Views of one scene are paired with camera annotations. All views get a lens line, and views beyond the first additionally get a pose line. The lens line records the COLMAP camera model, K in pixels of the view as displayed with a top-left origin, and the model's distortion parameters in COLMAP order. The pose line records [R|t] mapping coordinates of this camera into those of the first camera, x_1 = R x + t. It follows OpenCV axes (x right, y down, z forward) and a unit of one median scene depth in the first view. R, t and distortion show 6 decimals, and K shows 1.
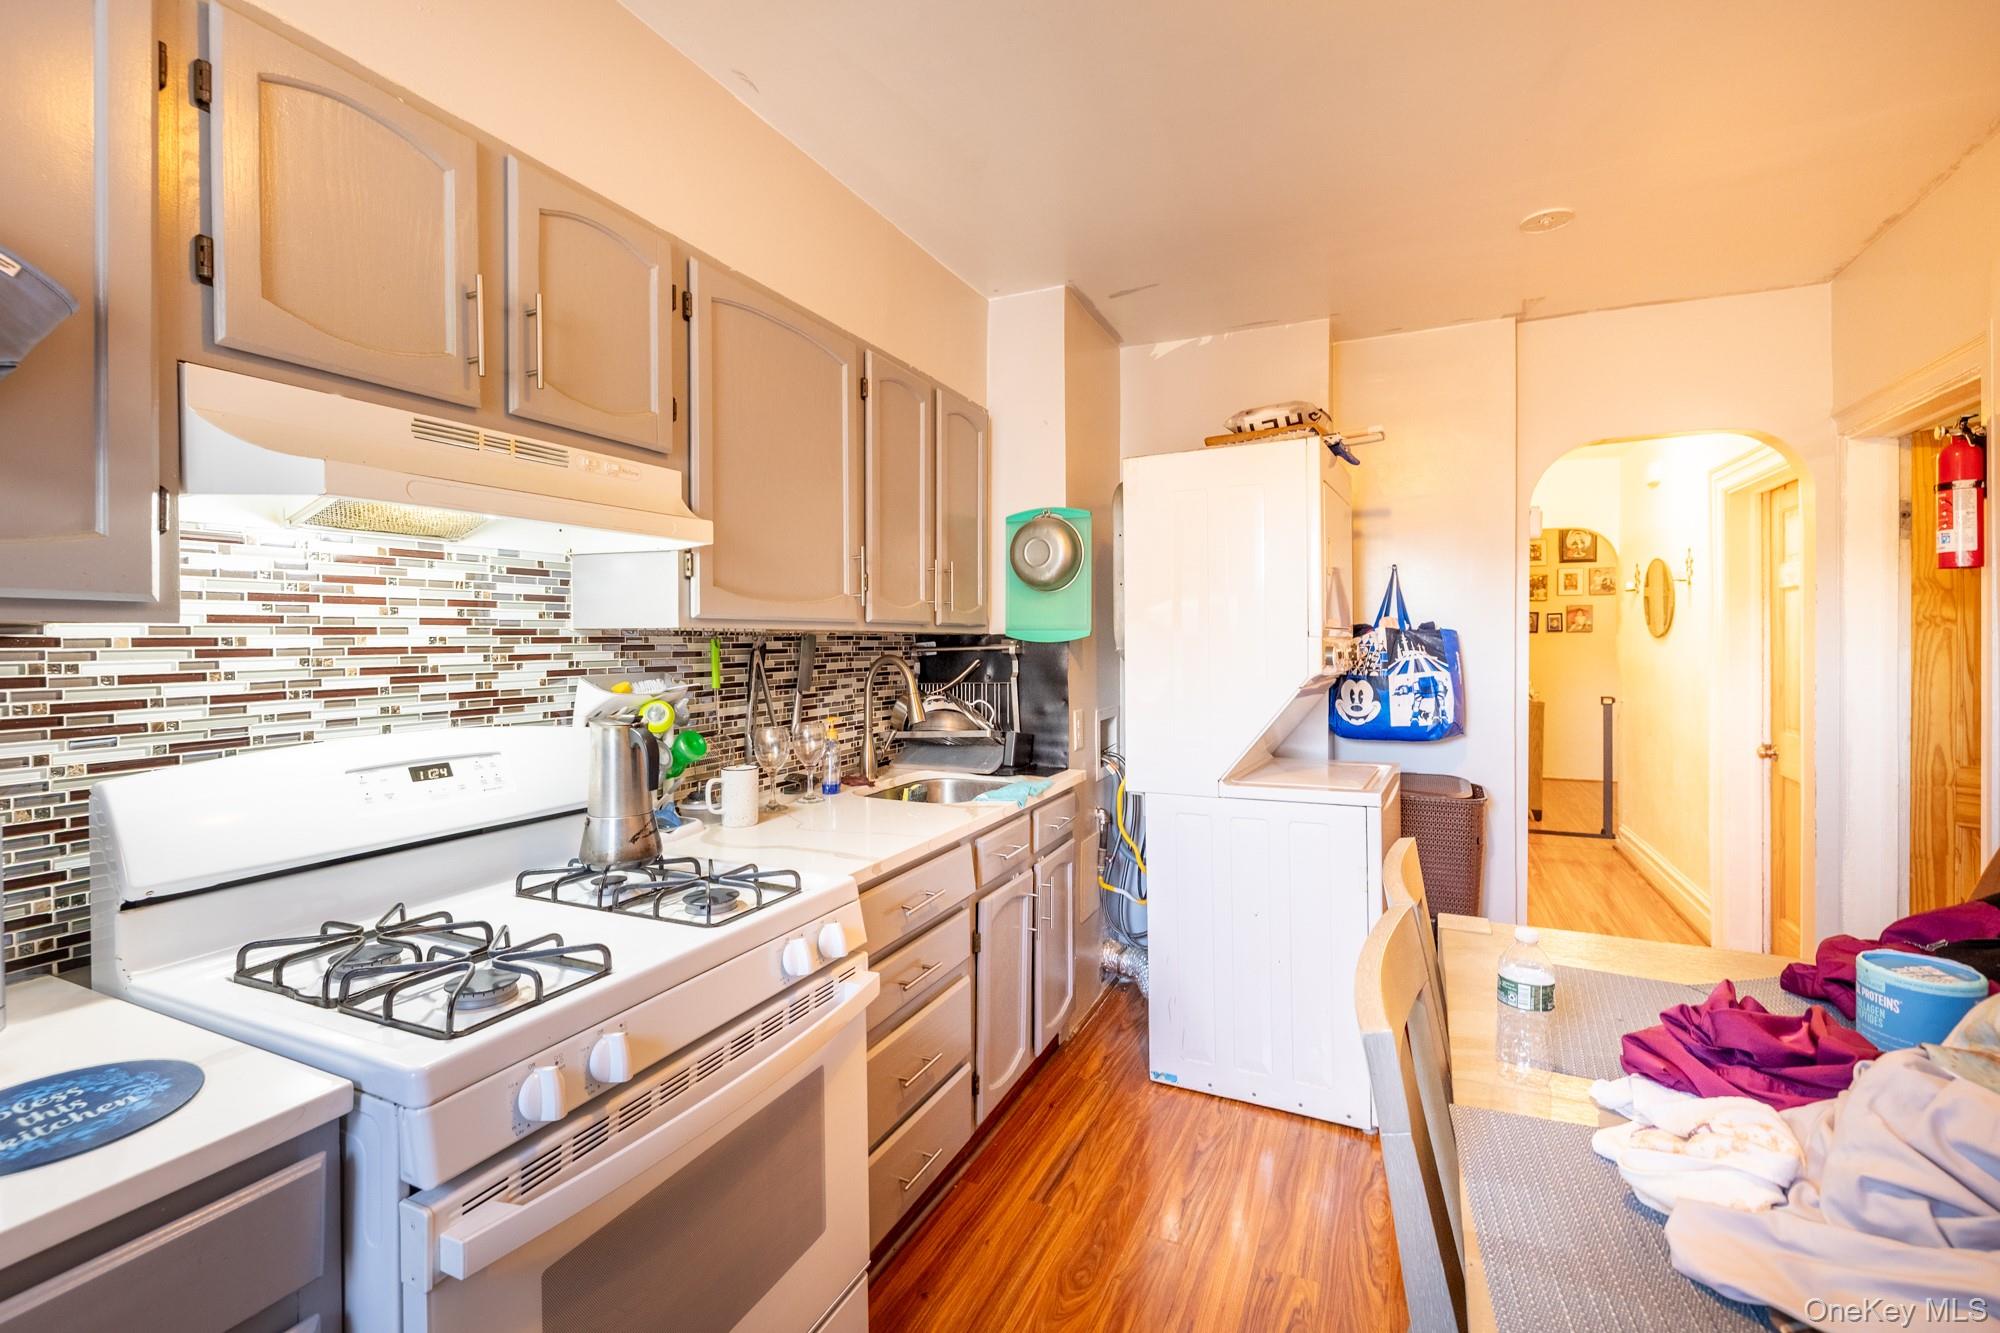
lens RADIAL K [[855.2, 0, 1000.3], [0, 855.2, 648.7], [0, 0, 1]] dist [0.010041, 0.000373]
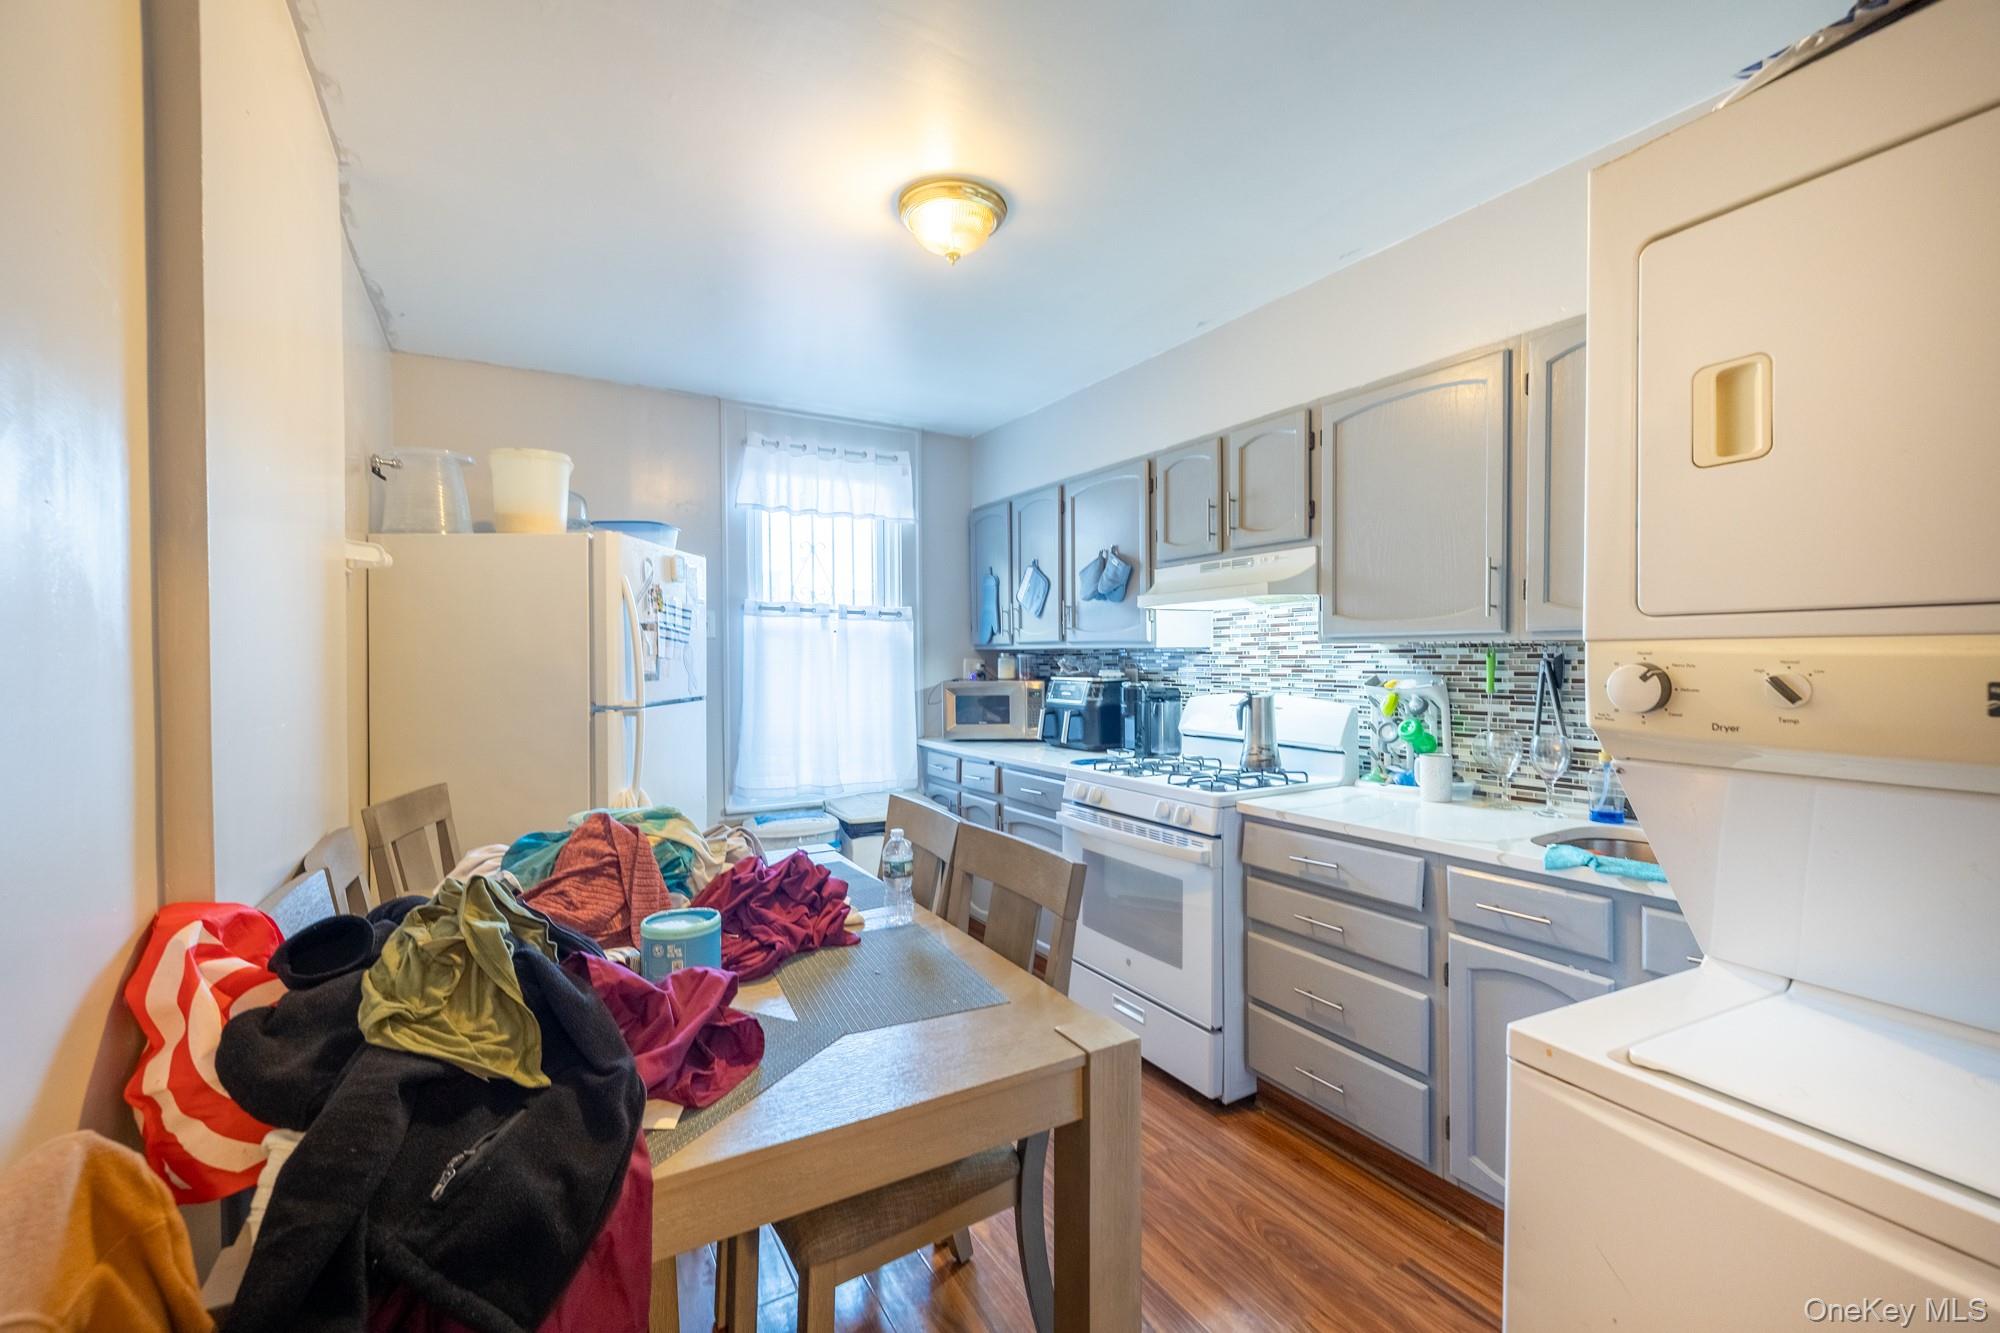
lens RADIAL K [[855.2, 0, 998.3], [0, 855.2, 663.9], [0, 0, 1]] dist [0.010041, 0.000373]
pose [[-0.562641, 0.011031, -0.826628, 1.411143], [-0.003976, 0.999863, 0.016049, -0.011340], [0.826692, 0.012316, -0.562521, 1.556936]]
